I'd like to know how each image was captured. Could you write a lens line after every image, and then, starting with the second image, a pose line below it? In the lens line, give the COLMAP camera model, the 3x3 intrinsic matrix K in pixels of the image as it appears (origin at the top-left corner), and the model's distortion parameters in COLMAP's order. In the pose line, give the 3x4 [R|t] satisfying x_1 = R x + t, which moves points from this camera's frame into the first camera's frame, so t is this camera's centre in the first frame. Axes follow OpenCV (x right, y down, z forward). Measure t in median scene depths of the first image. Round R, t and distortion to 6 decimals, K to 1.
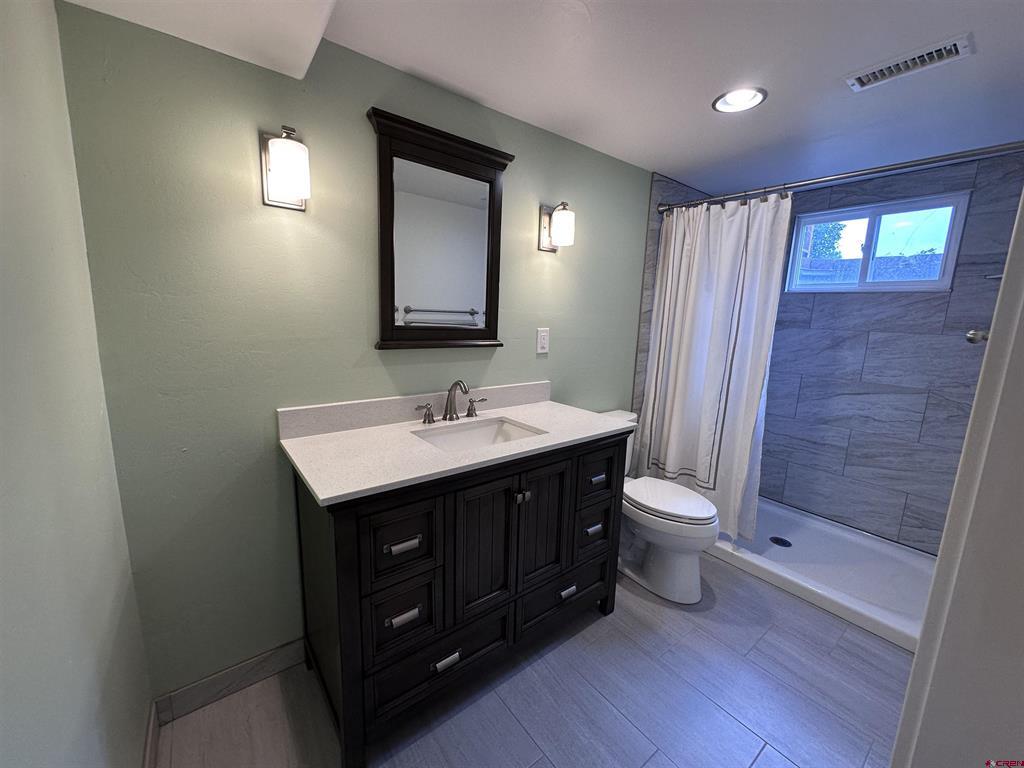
lens RADIAL K [[407.6, 0, 512.8], [0, 407.6, 383.9], [0, 0, 1]] dist [-0.000263, -0.000034]
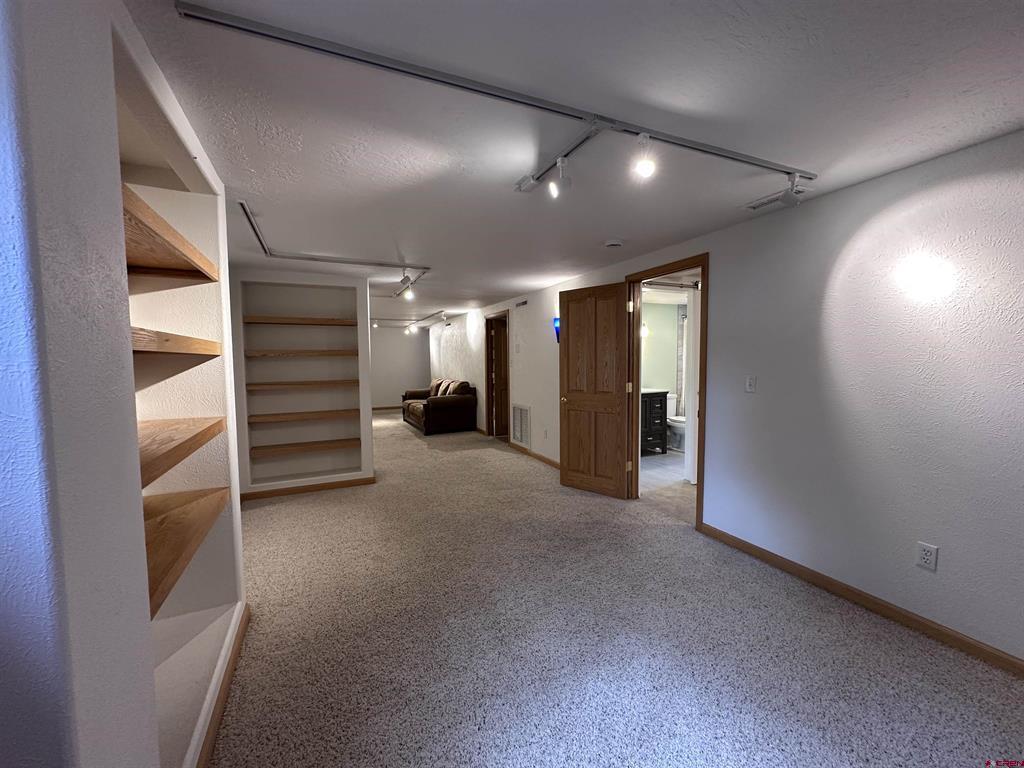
lens RADIAL K [[407.6, 0, 510.4], [0, 407.6, 382.9], [0, 0, 1]] dist [-0.000263, -0.000034]
pose [[0.974202, -0.036506, -0.222704, -0.154397], [0.010109, 0.992898, -0.118536, 0.300556], [0.225450, 0.113227, 0.967653, -1.788967]]
